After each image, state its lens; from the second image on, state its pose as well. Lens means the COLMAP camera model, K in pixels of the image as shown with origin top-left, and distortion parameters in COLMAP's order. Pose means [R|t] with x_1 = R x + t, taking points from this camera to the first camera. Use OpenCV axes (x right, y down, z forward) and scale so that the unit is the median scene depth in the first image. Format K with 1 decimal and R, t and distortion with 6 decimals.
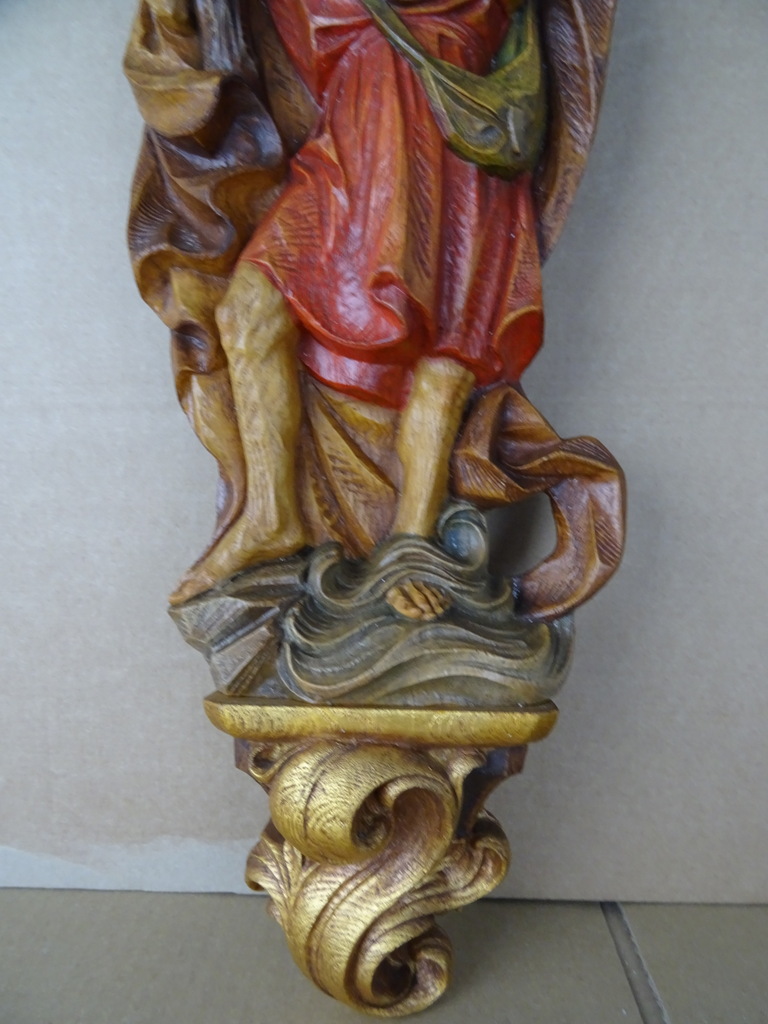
lens RADIAL K [[727.7, 0, 387.7], [0, 727.7, 515.6], [0, 0, 1]] dist [-0.013695, 0.005952]
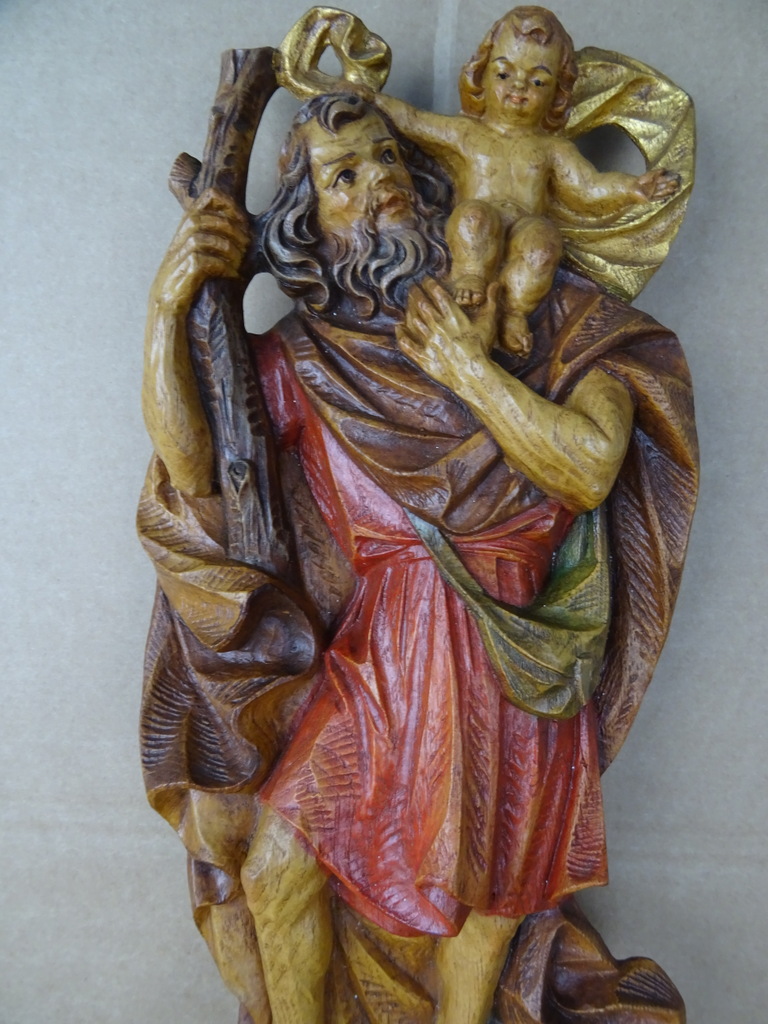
lens RADIAL K [[727.7, 0, 385.4], [0, 727.7, 509.0], [0, 0, 1]] dist [-0.013695, 0.005952]
pose [[0.999820, 0.017516, 0.007280, -0.069807], [-0.017629, 0.999722, 0.015647, -0.700338], [-0.007004, -0.015773, 0.999851, 0.109124]]
